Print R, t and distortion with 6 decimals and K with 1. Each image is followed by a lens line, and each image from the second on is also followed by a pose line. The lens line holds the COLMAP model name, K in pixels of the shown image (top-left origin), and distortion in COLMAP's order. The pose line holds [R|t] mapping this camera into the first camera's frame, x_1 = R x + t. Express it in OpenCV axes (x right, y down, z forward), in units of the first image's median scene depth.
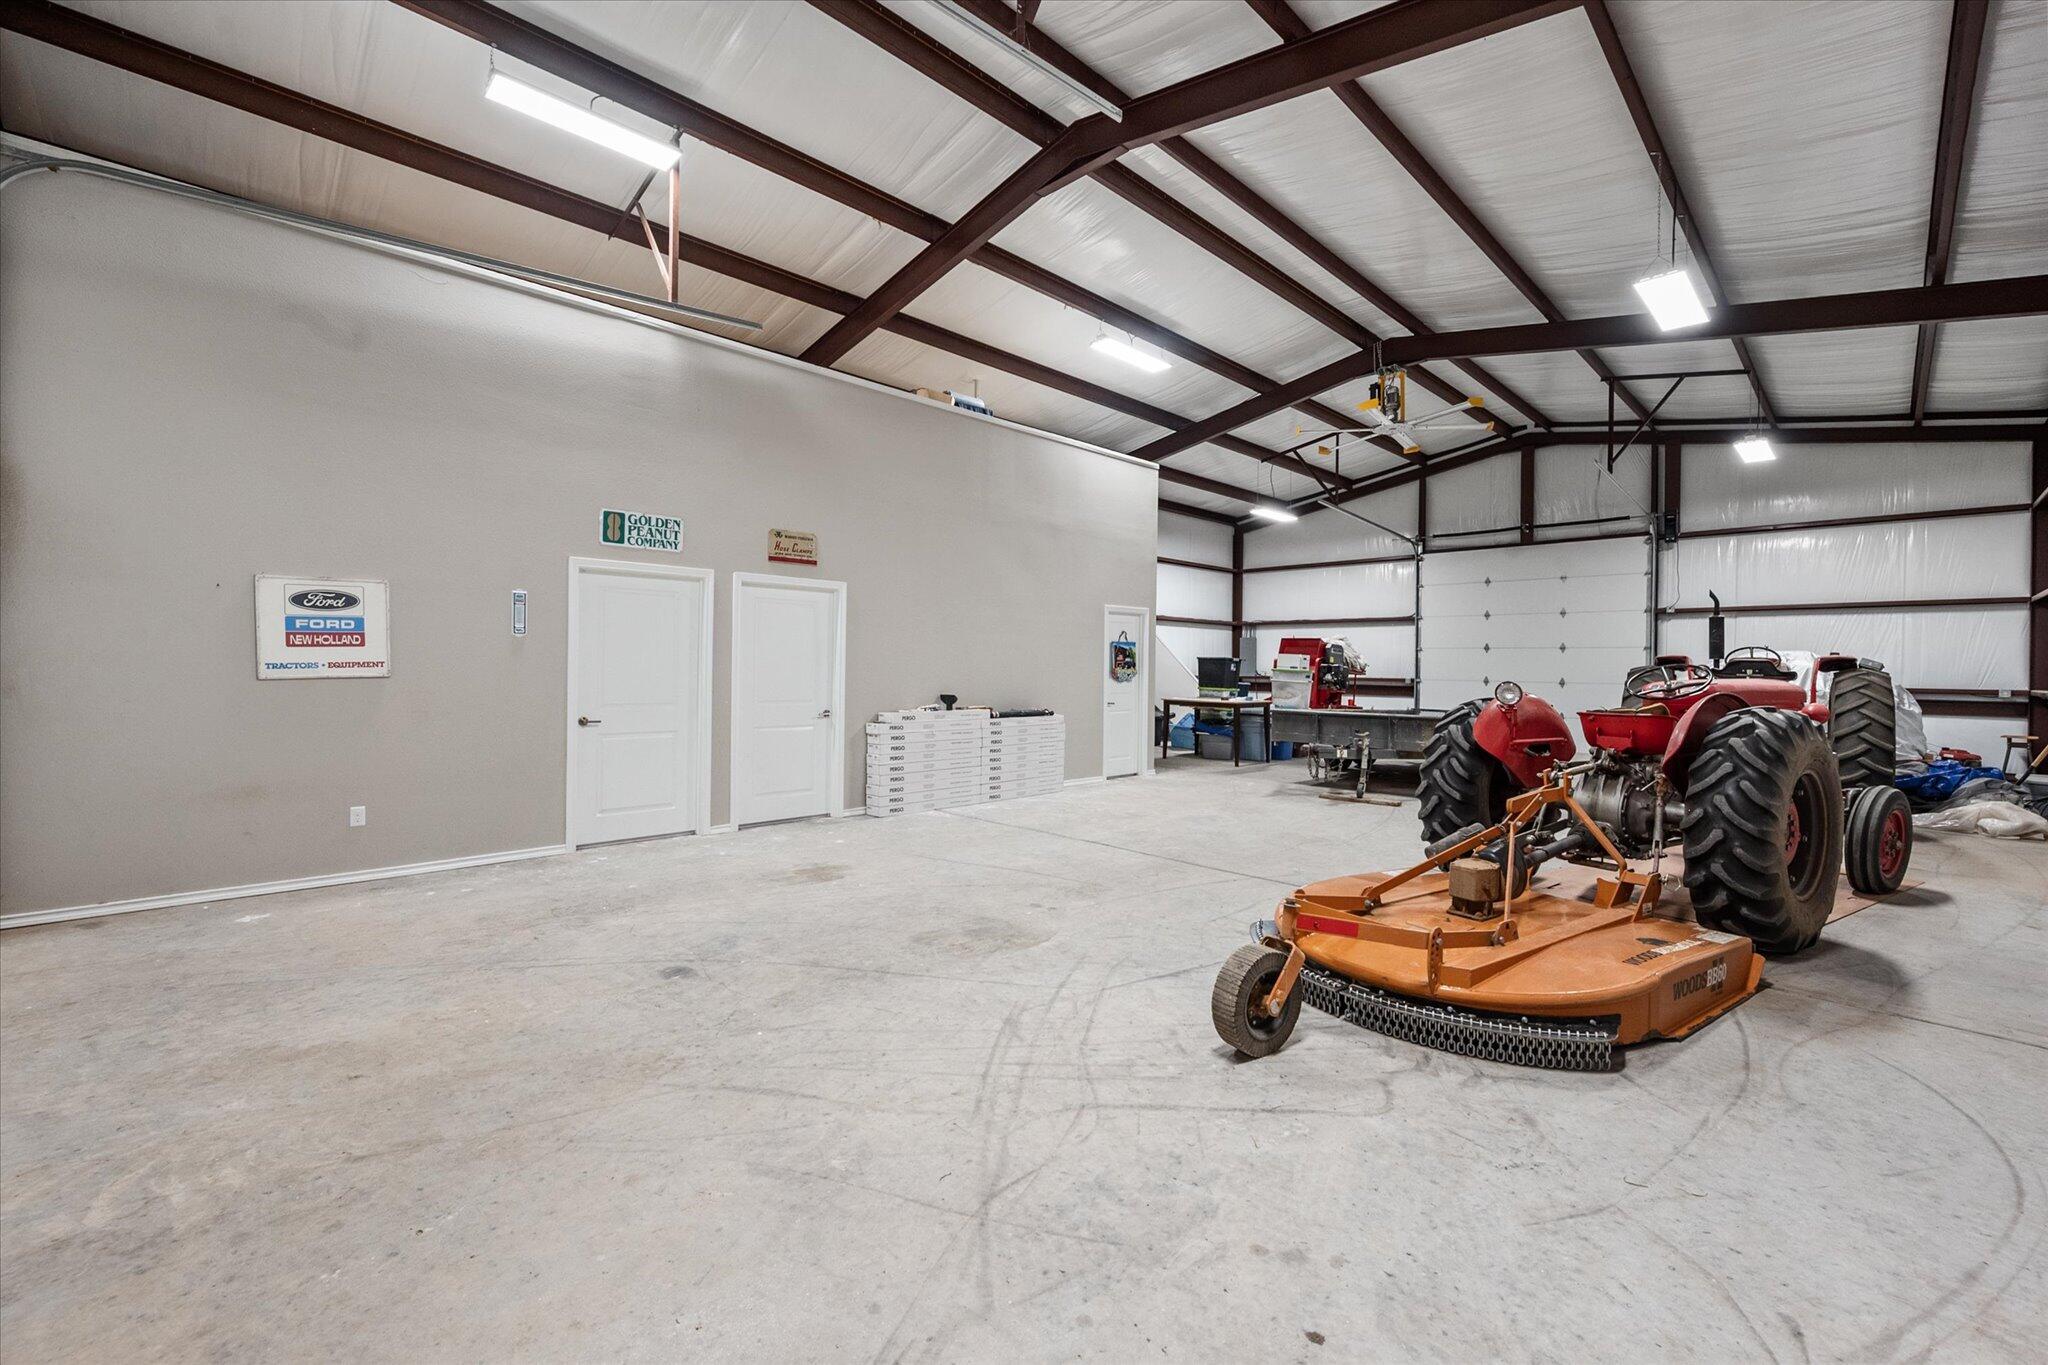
lens RADIAL K [[853.3, 0, 1046.0], [0, 853.3, 670.5], [0, 0, 1]] dist [-0.001906, 0.000200]
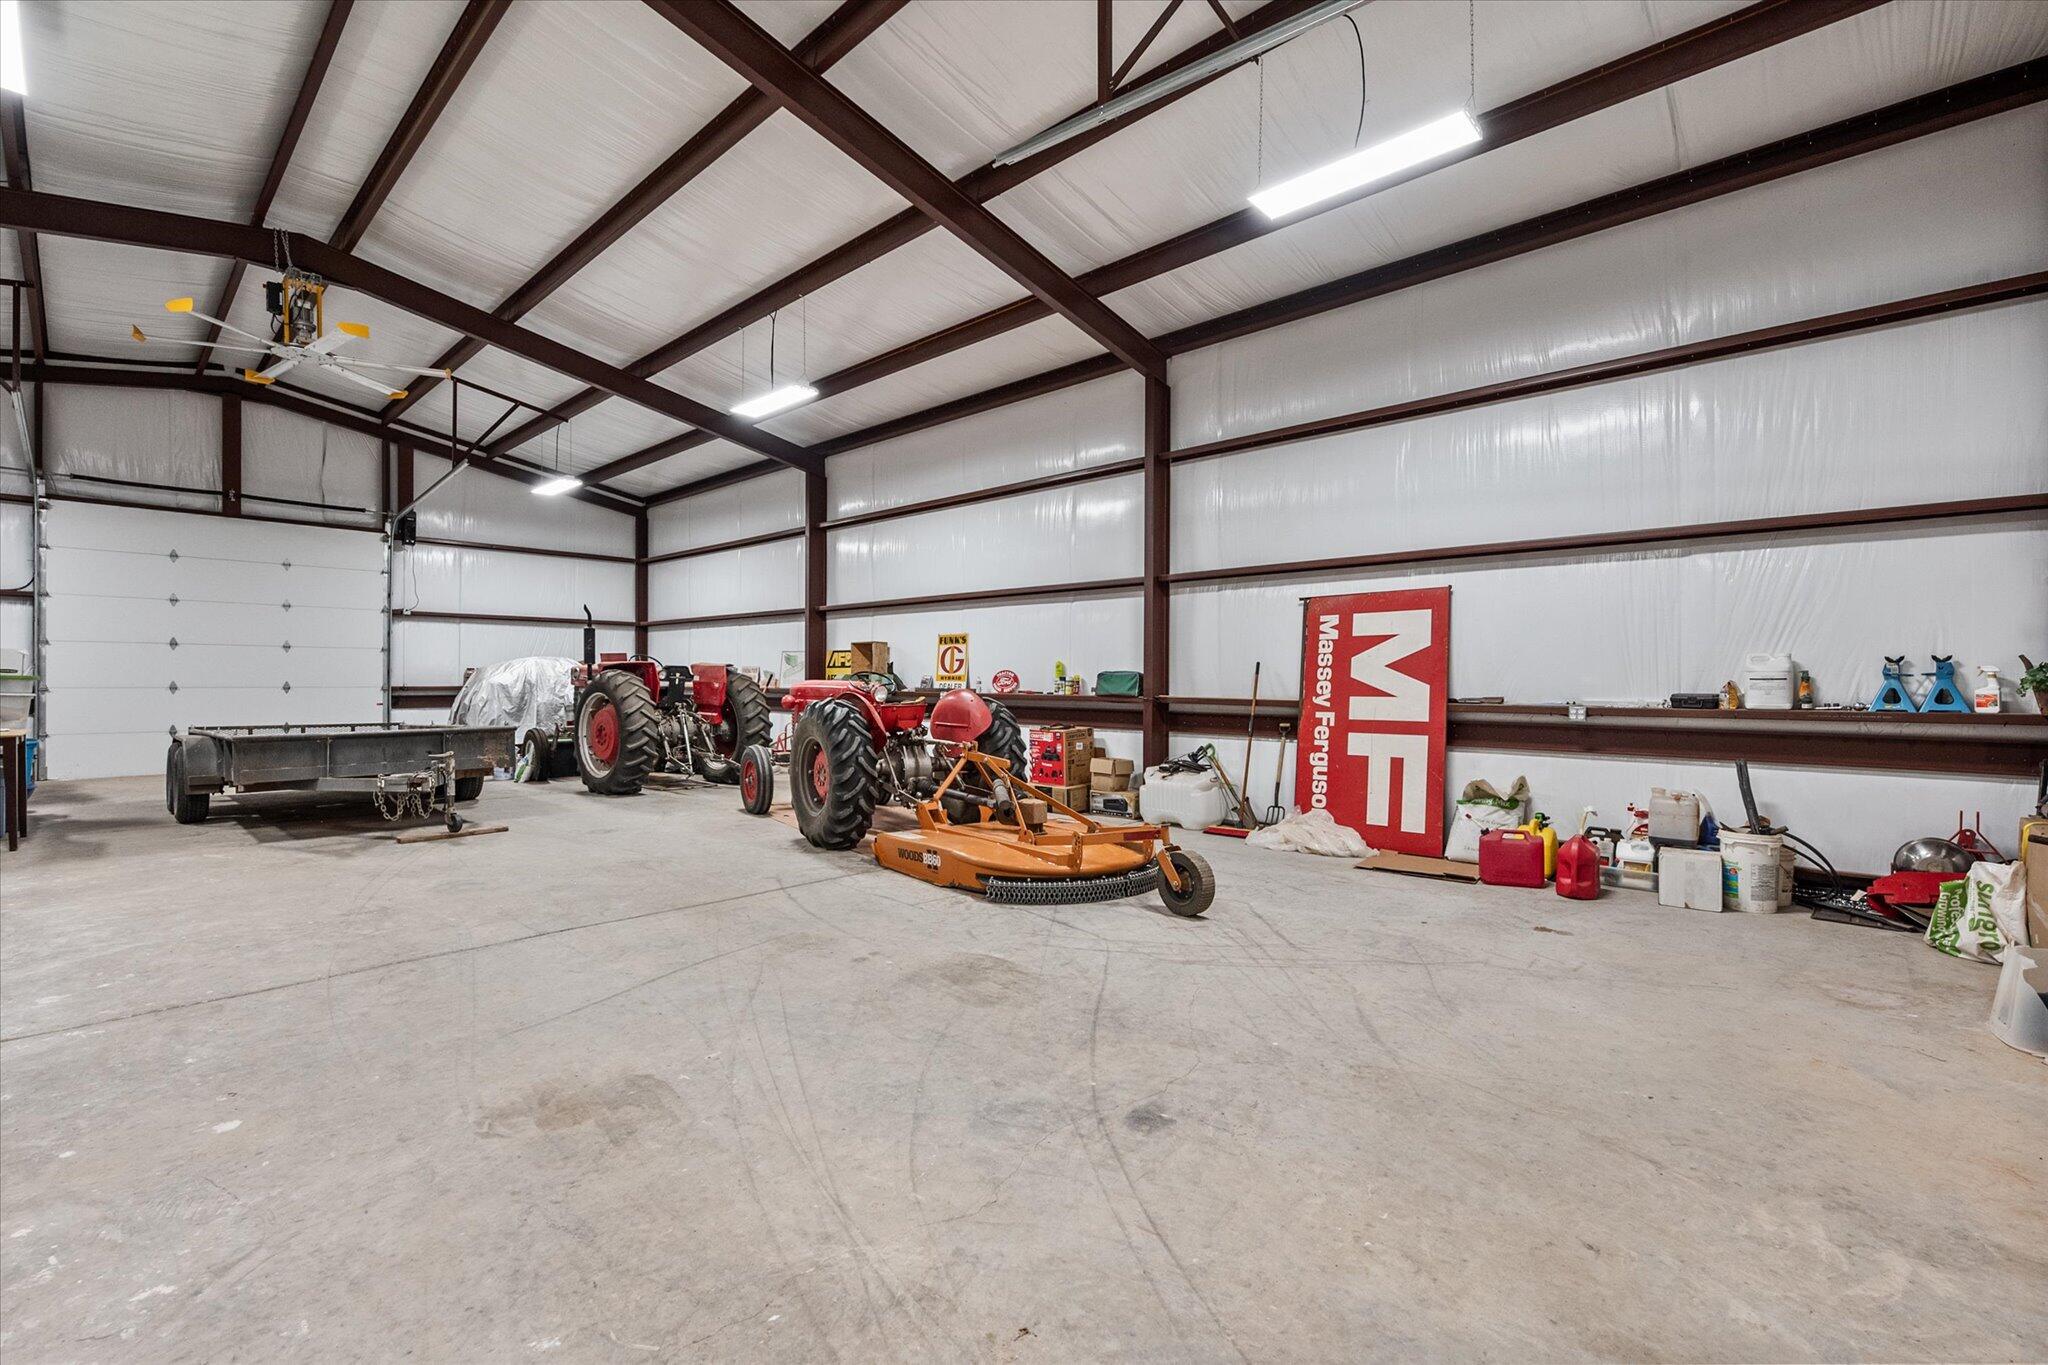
lens RADIAL K [[853.3, 0, 1052.5], [0, 853.3, 676.5], [0, 0, 1]] dist [-0.001906, 0.000200]
pose [[-0.047633, -0.010622, 0.998808, -1.061592], [0.002083, 0.999940, 0.010733, -0.016208], [-0.998863, 0.002591, -0.047608, 1.048363]]
